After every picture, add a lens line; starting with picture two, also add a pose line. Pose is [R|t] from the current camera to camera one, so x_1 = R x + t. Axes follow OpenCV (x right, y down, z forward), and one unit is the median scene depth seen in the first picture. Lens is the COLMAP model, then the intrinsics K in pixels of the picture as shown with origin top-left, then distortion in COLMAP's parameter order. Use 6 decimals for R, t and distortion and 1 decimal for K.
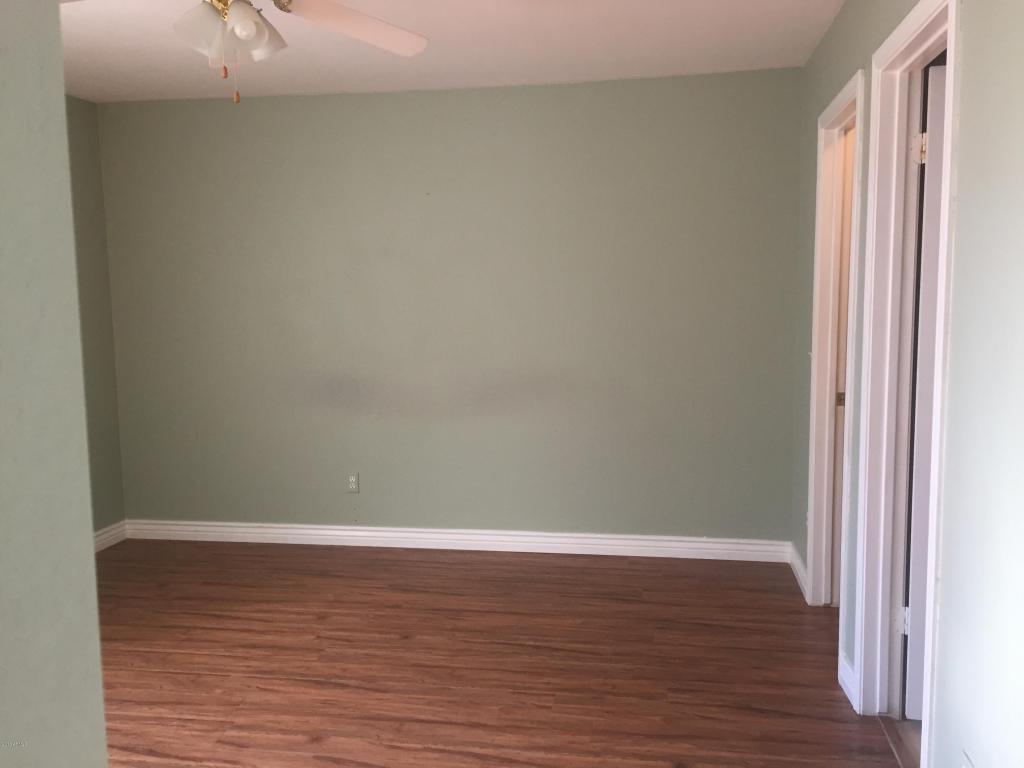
lens RADIAL K [[880.9, 0, 512.0], [0, 880.9, 384.0], [0, 0, 1]] dist [0.059649, -0.013836]
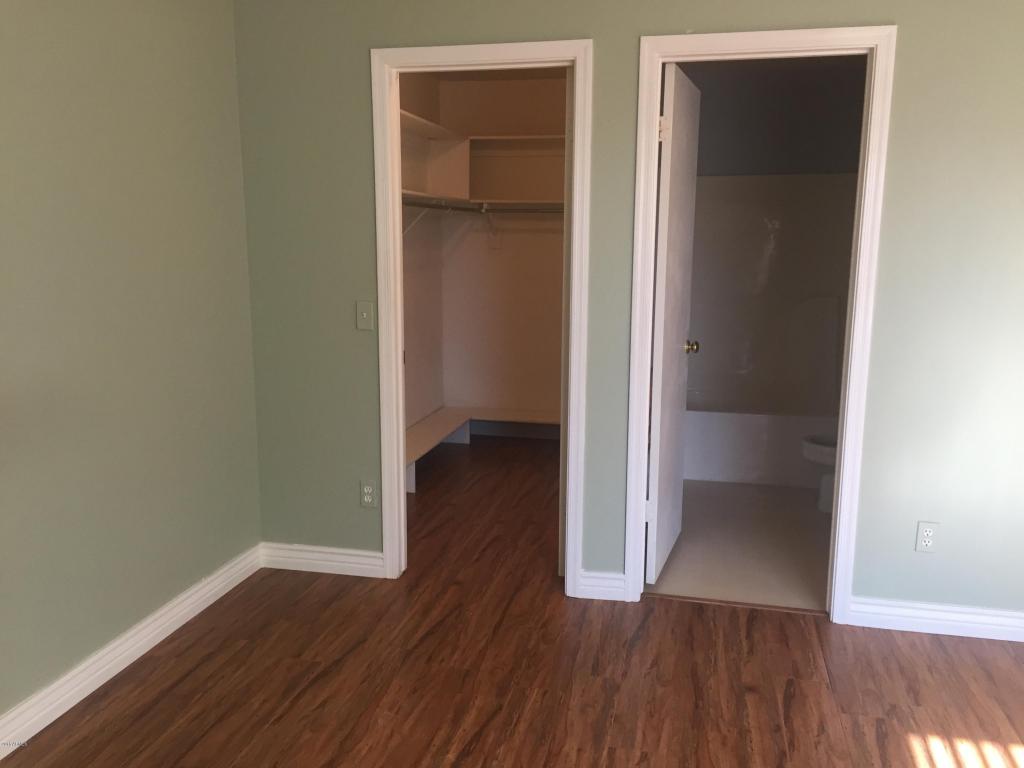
lens RADIAL K [[880.9, 0, 512.0], [0, 880.9, 384.0], [0, 0, 1]] dist [0.059649, -0.013836]
pose [[0.046907, -0.153642, 0.987013, -0.635361], [0.105180, 0.983367, 0.148075, -0.092776], [-0.993346, 0.096869, 0.062287, 0.911788]]
